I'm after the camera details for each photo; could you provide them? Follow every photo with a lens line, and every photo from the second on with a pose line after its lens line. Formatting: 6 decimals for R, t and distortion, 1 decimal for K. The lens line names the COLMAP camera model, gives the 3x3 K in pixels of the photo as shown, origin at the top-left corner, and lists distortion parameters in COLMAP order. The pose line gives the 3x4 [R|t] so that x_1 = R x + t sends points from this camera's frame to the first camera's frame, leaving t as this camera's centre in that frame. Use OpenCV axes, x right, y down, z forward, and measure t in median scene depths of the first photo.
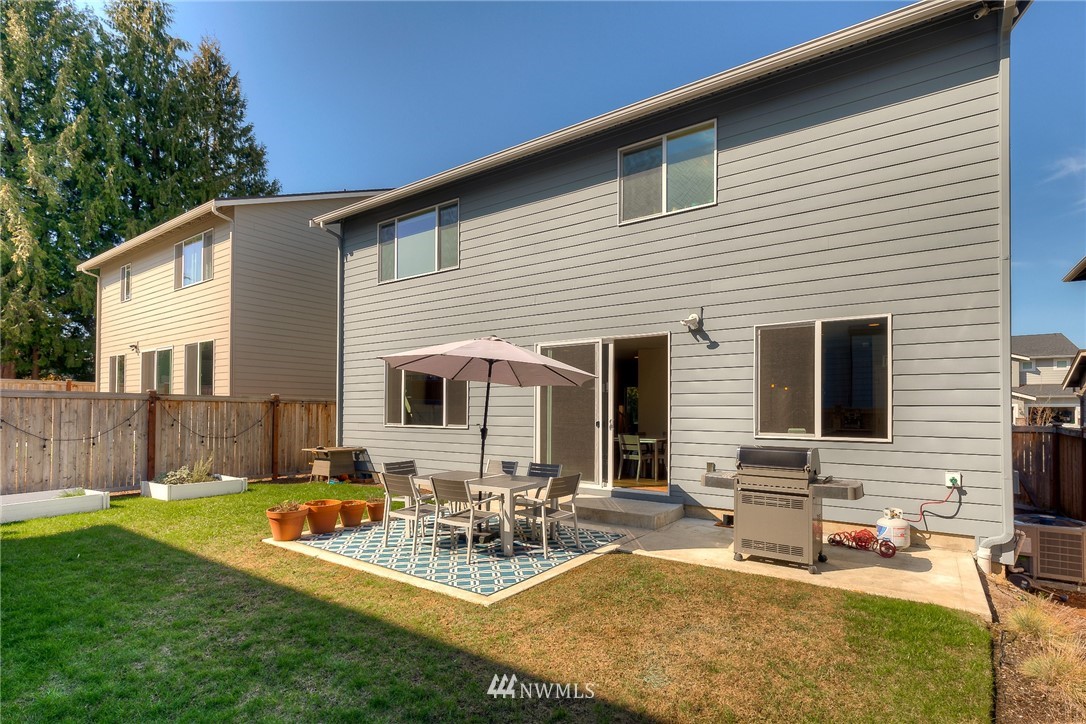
lens RADIAL K [[519.2, 0, 533.6], [0, 519.2, 402.7], [0, 0, 1]] dist [0.013420, -0.001131]
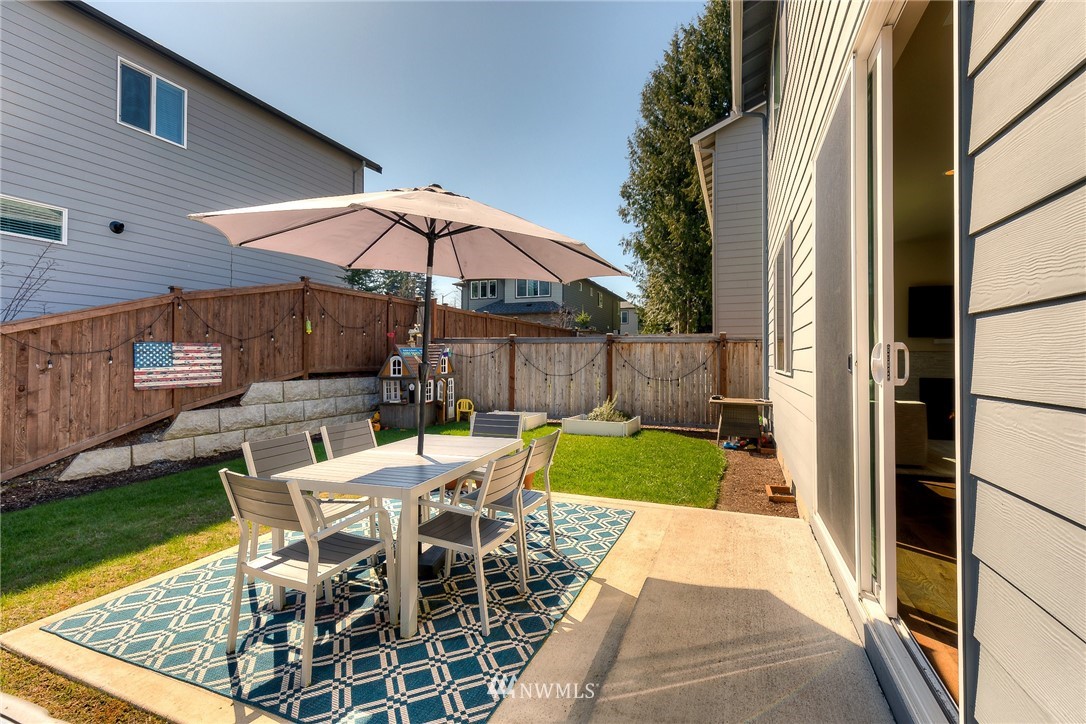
lens RADIAL K [[503.7, 0, 542.2], [0, 503.7, 356.0], [0, 0, 1]] dist [0.004435, -0.001292]
pose [[0.265985, -0.007898, -0.963945, 0.357759], [0.011884, 0.999917, -0.004914, 0.037037], [0.963904, -0.010149, 0.266057, 0.799232]]
